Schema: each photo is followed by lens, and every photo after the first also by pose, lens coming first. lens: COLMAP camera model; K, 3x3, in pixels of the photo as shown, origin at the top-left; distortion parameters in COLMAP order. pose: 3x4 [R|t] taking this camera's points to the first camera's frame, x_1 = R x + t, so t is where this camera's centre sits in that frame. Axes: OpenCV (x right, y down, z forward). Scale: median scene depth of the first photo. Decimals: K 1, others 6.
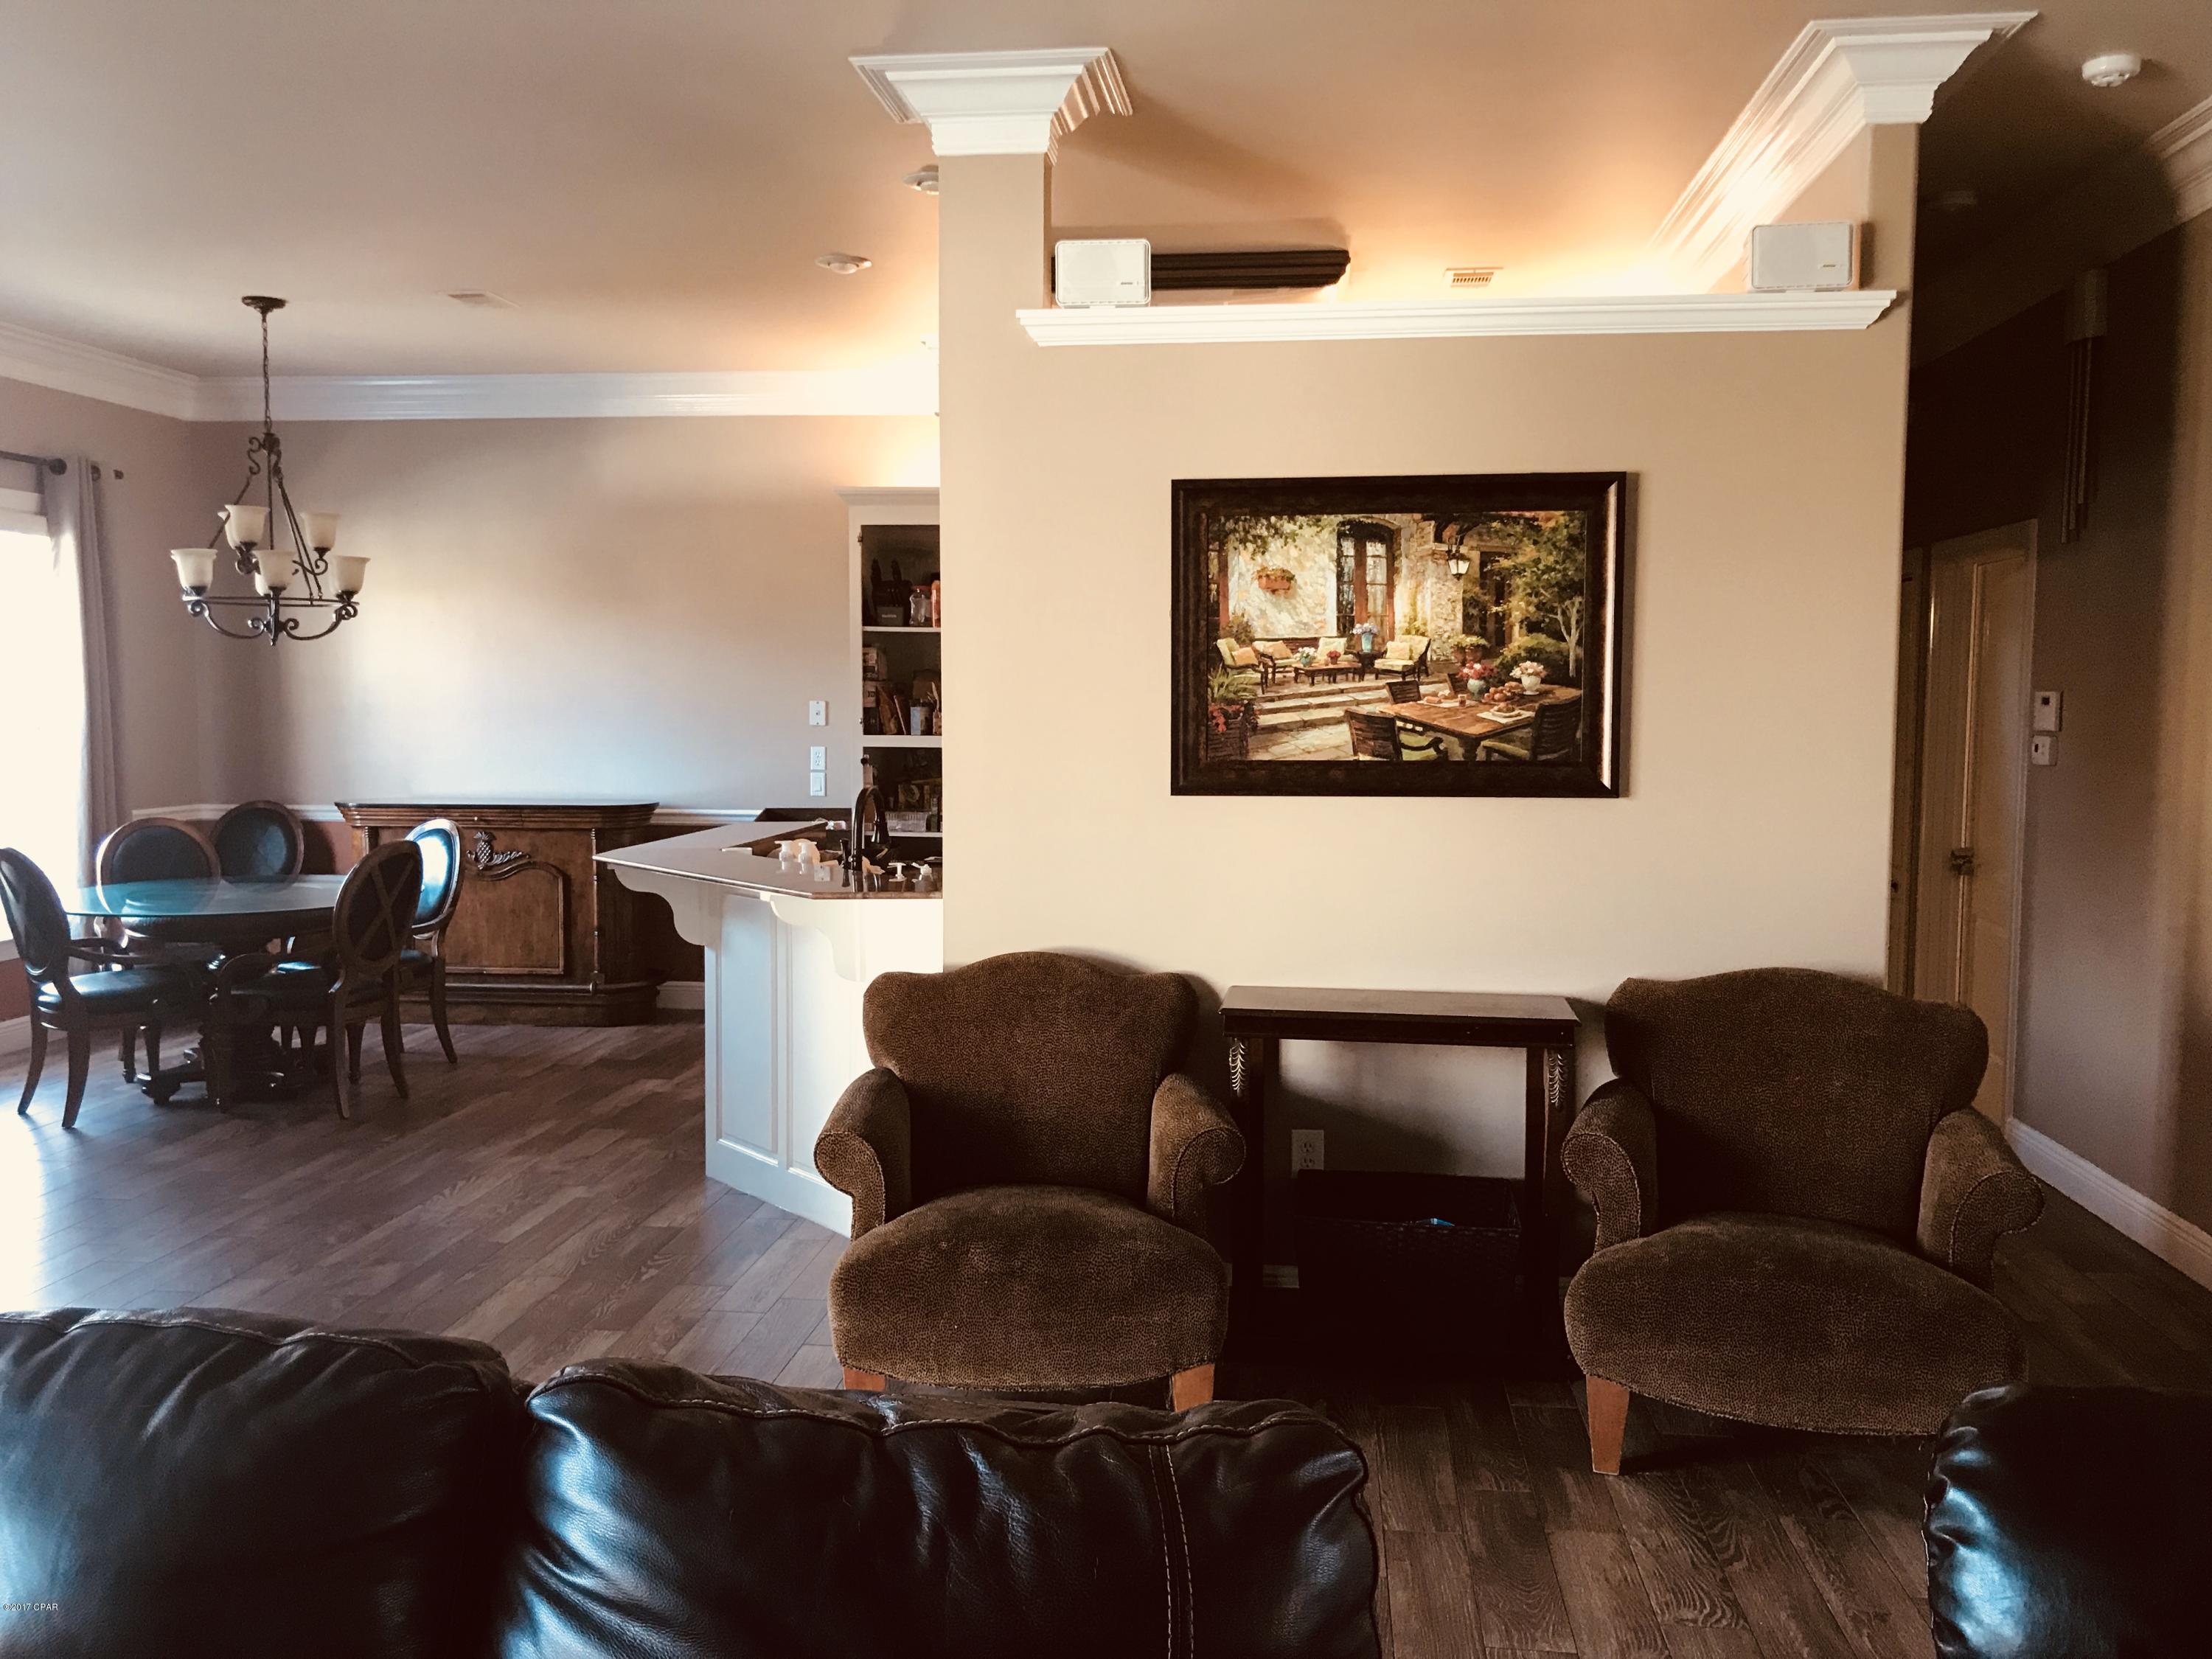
lens RADIAL K [[1851.1, 0, 1106.0], [0, 1851.1, 829.5], [0, 0, 1]] dist [-0.007894, 0.074521]
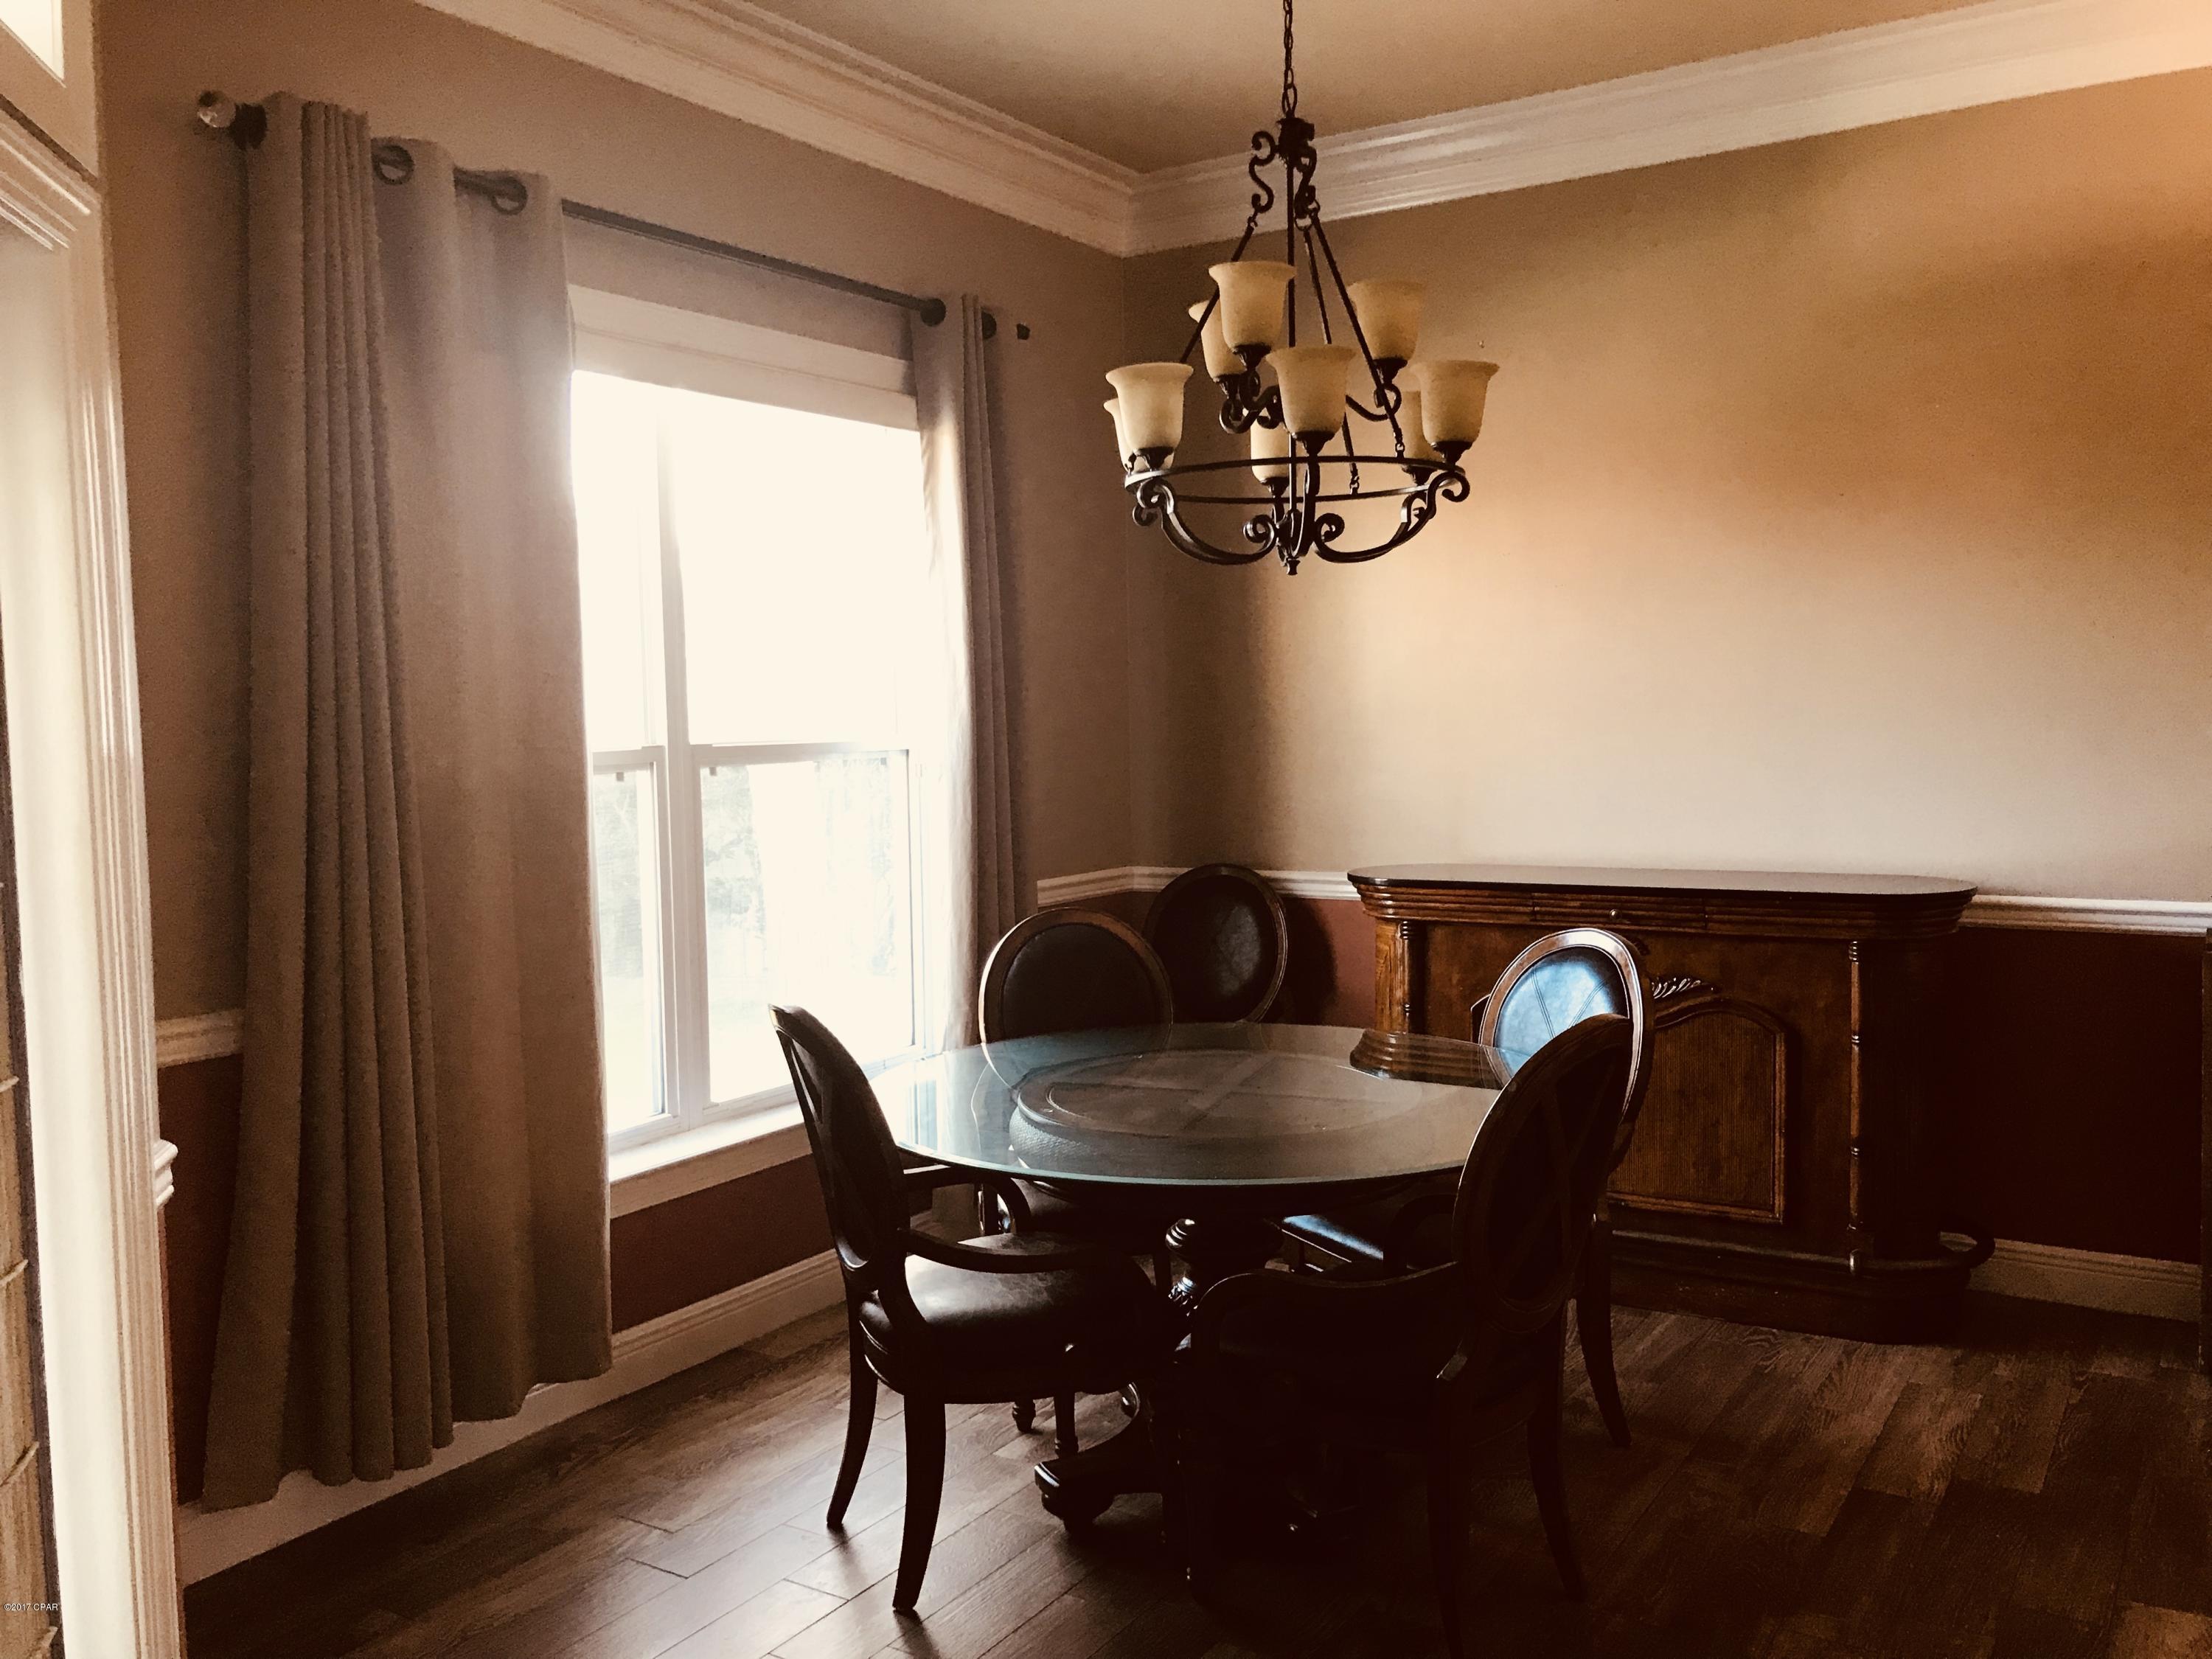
lens RADIAL K [[1869.0, 0, 1106.0], [0, 1869.0, 829.5], [0, 0, 1]] dist [0.033966, -0.006421]
pose [[0.899511, 0.007434, -0.436834, -0.261472], [-0.007503, 0.999971, 0.001567, -0.031844], [0.436833, 0.001868, 0.899541, 0.508237]]
